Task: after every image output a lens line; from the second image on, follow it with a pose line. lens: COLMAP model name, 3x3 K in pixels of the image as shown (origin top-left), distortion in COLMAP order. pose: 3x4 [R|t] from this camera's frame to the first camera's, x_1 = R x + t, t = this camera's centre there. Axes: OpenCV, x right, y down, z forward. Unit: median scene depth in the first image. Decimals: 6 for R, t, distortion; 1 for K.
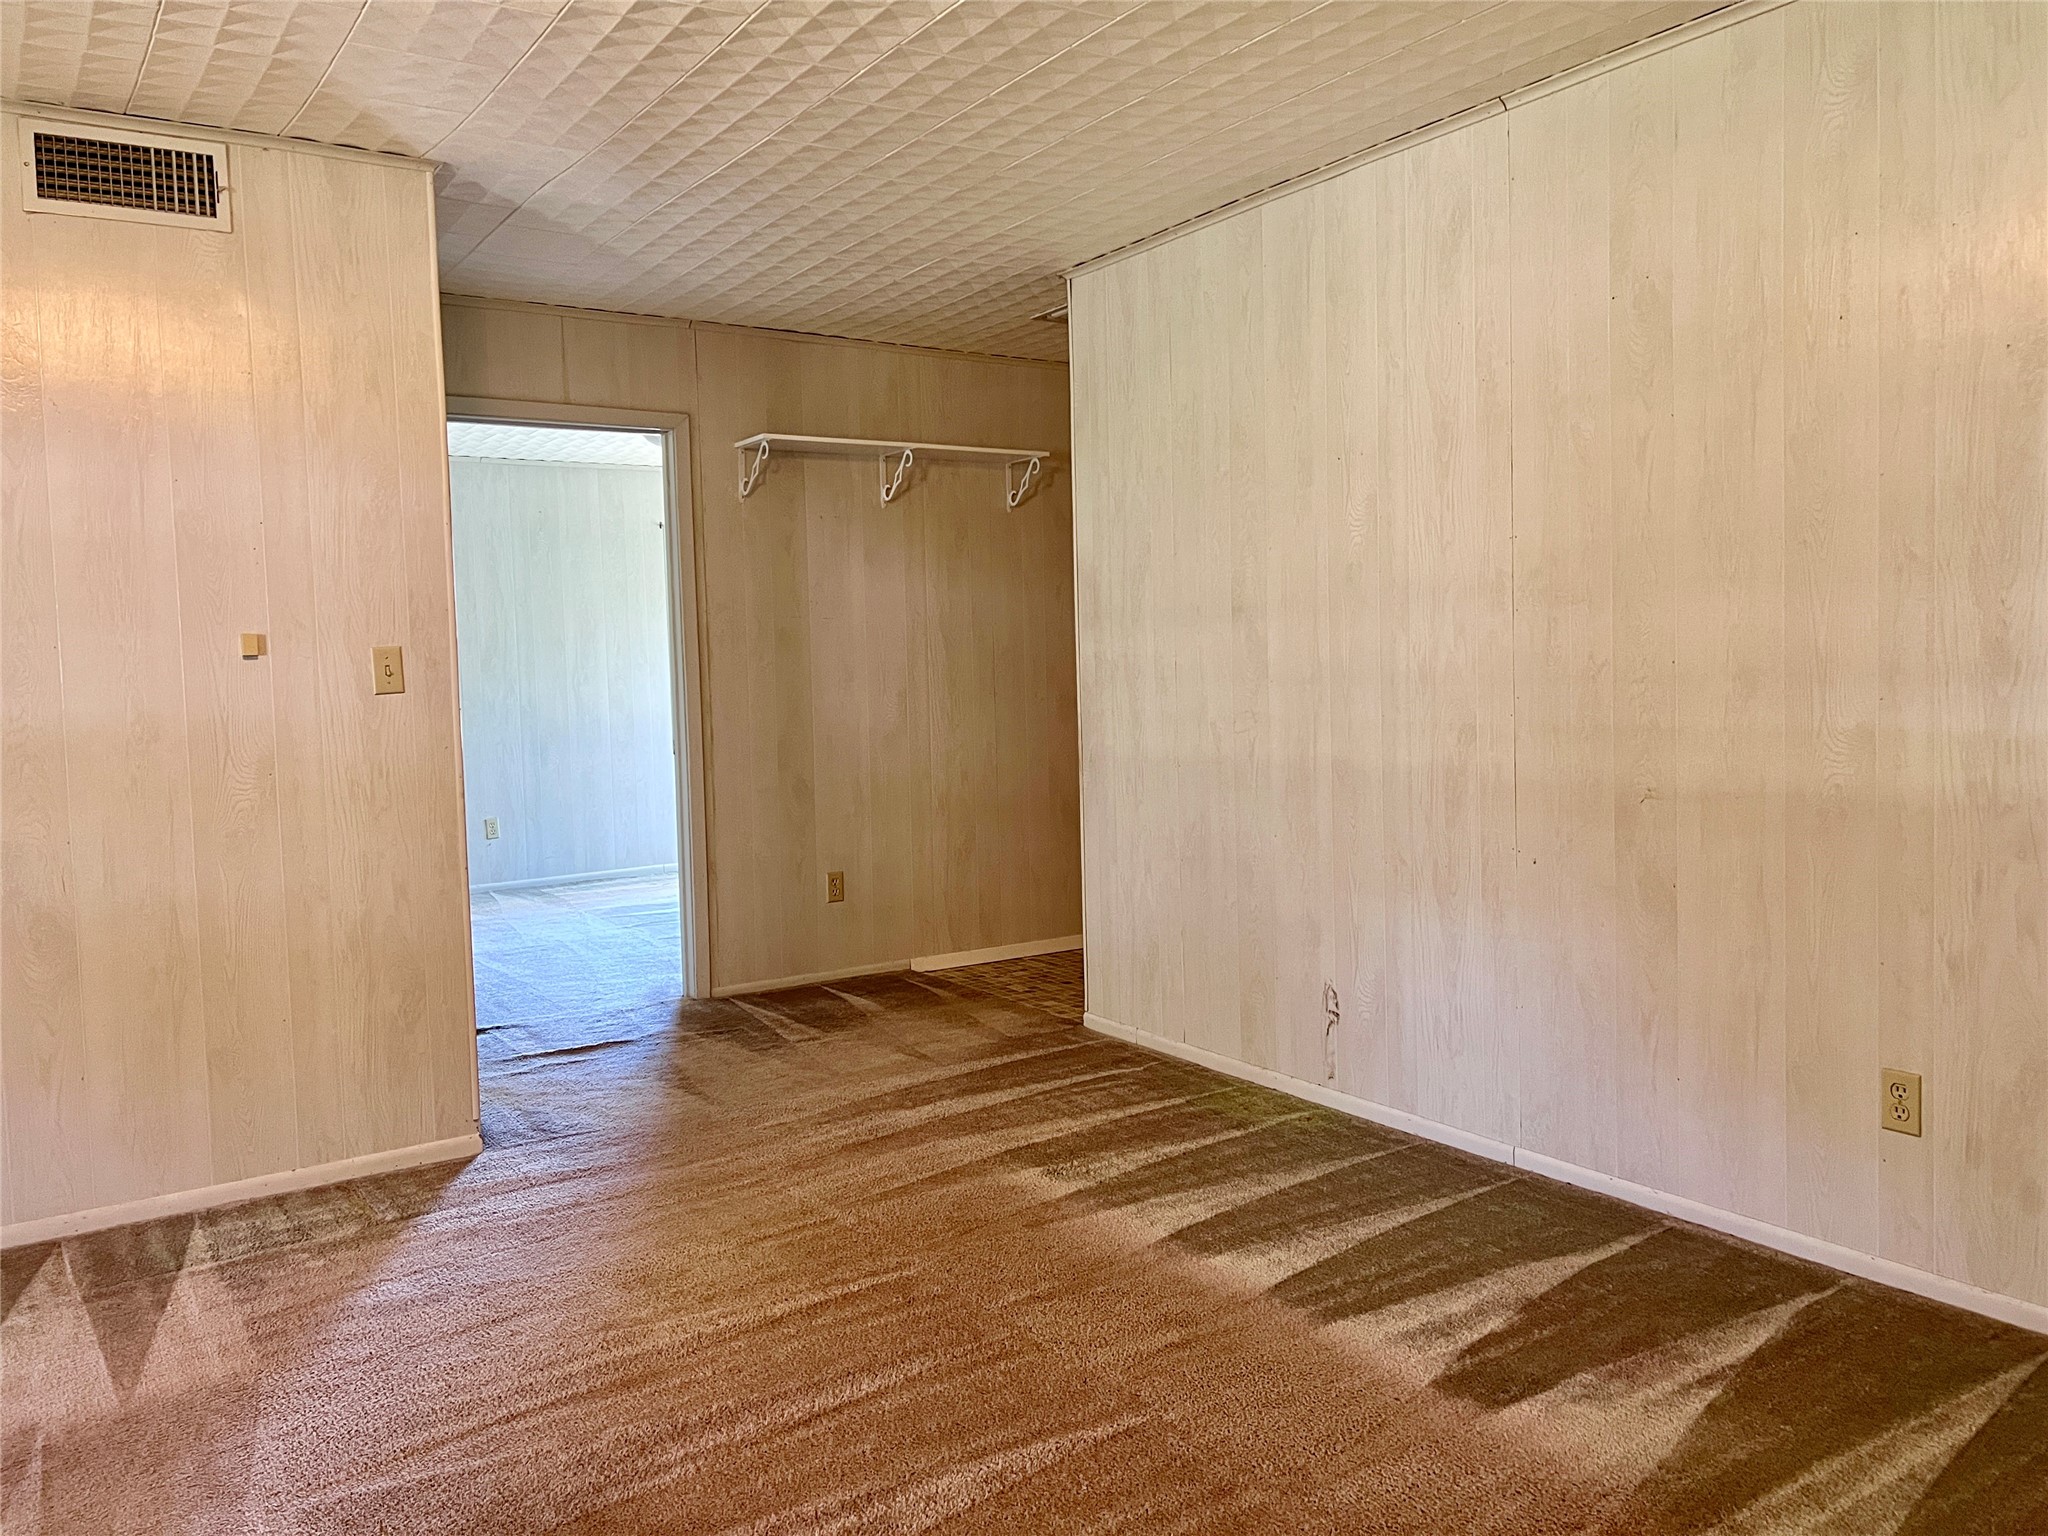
lens RADIAL K [[1530.7, 0, 1028.4], [0, 1530.7, 754.4], [0, 0, 1]] dist [0.005041, -0.021680]
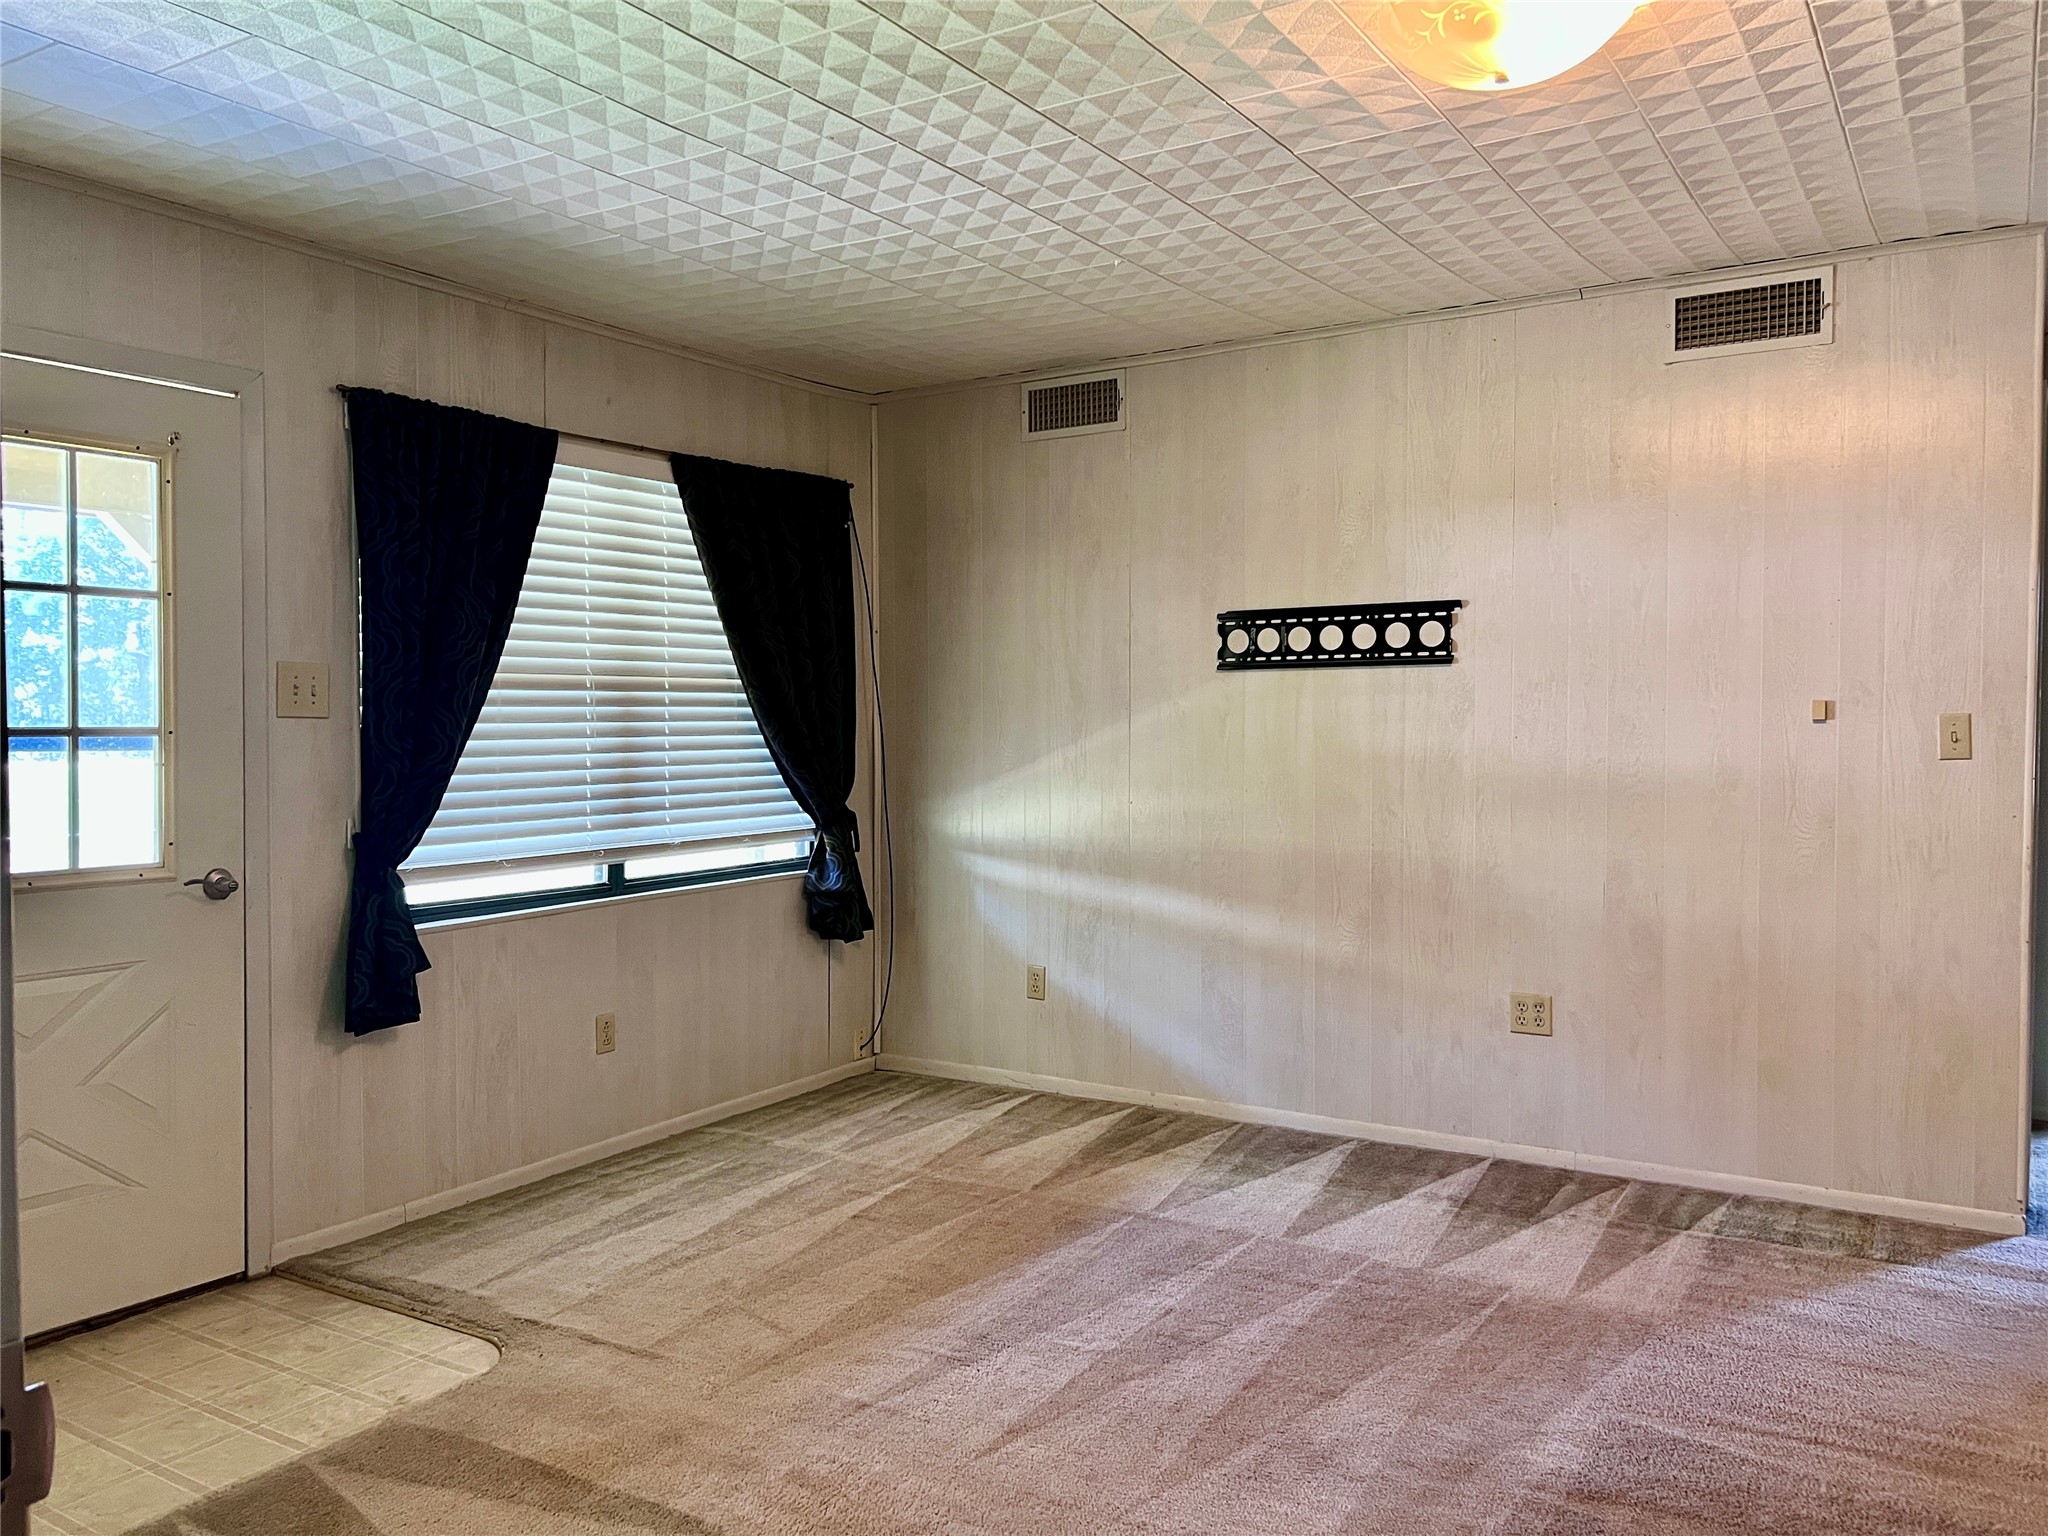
lens RADIAL K [[1530.7, 0, 1018.8], [0, 1530.7, 769.1], [0, 0, 1]] dist [0.005041, -0.021680]
pose [[0.389991, 0.063049, -0.918658, 0.302160], [-0.067178, 0.996943, 0.039903, -0.034819], [0.918365, 0.046151, 0.393034, 0.026035]]
